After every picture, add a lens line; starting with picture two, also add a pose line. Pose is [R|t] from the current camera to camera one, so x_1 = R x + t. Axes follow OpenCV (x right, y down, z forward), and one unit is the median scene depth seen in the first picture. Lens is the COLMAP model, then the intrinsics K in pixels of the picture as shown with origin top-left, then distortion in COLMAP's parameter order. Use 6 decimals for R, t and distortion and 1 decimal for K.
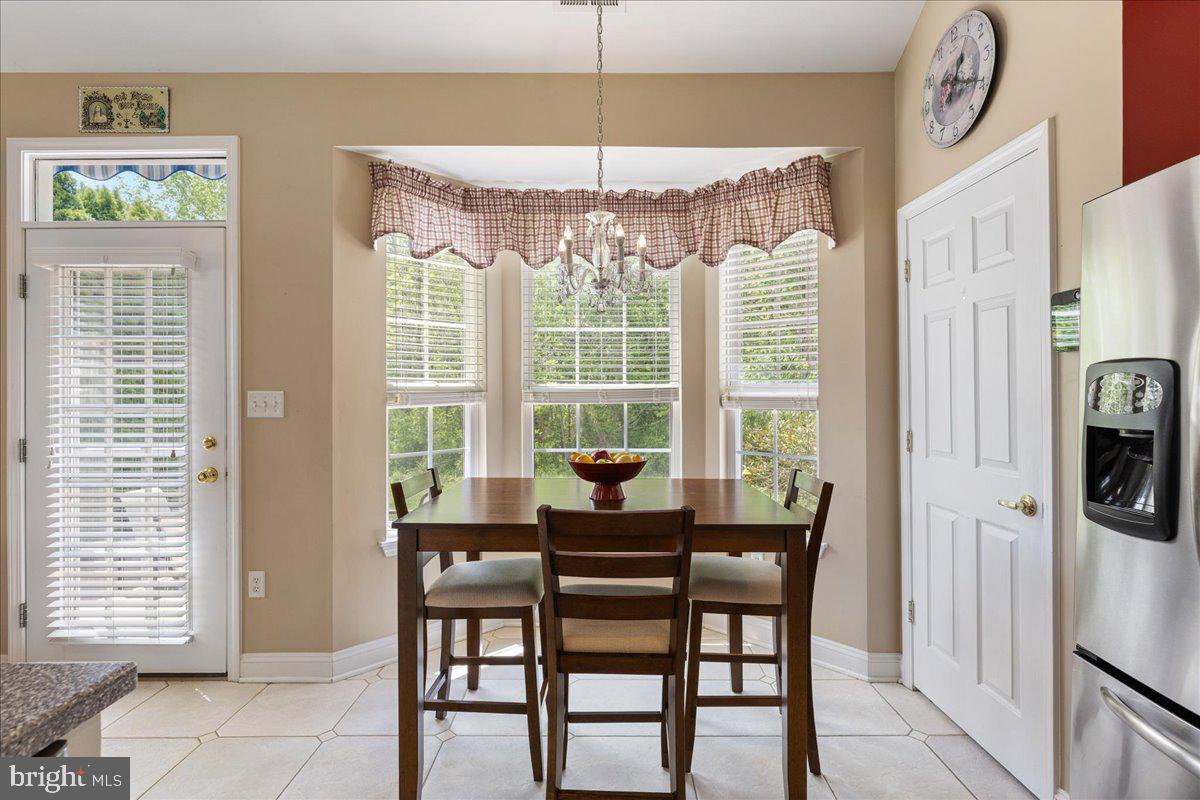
lens RADIAL K [[588.9, 0, 605.3], [0, 588.9, 392.5], [0, 0, 1]] dist [-0.004087, 0.000661]
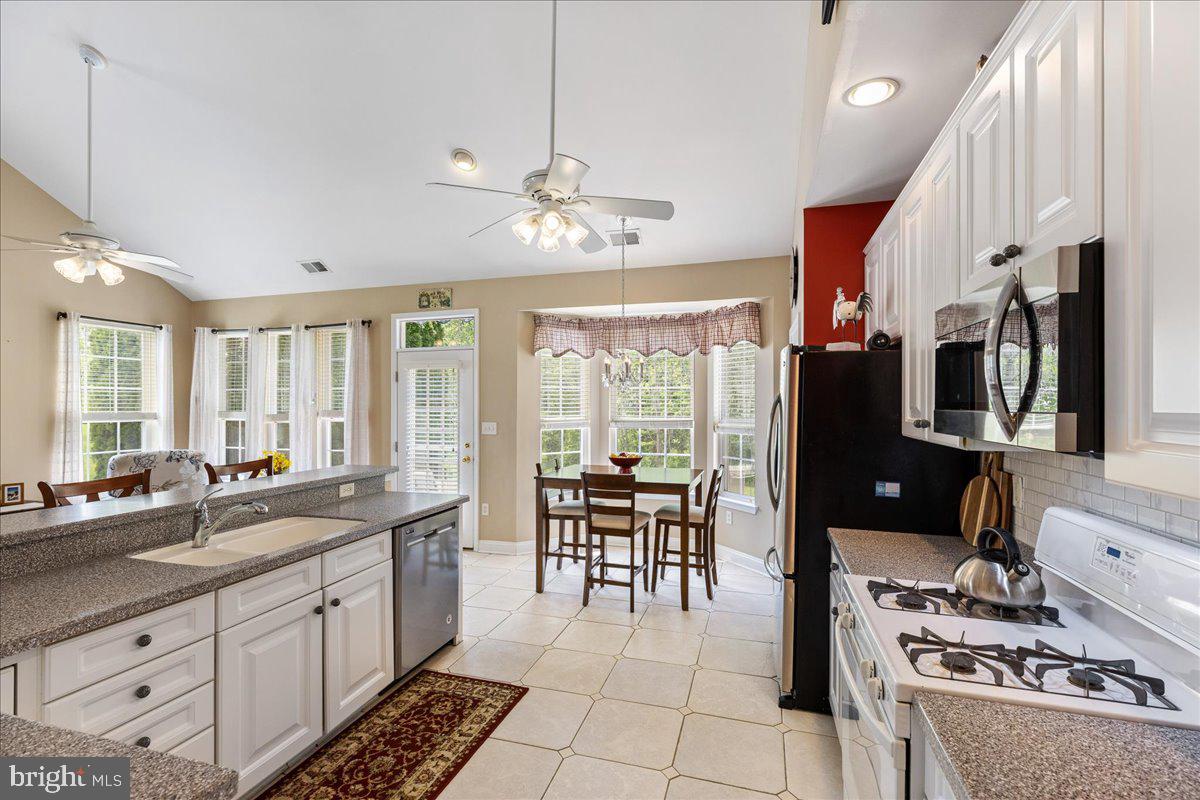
lens RADIAL K [[538.0, 0, 608.2], [0, 538.0, 399.7], [0, 0, 1]] dist [0.011116, -0.000411]
pose [[0.959405, -0.001005, -0.282032, 0.426479], [-0.001312, 0.999967, -0.008027, -0.072084], [0.282030, 0.008071, 0.959372, -0.825009]]
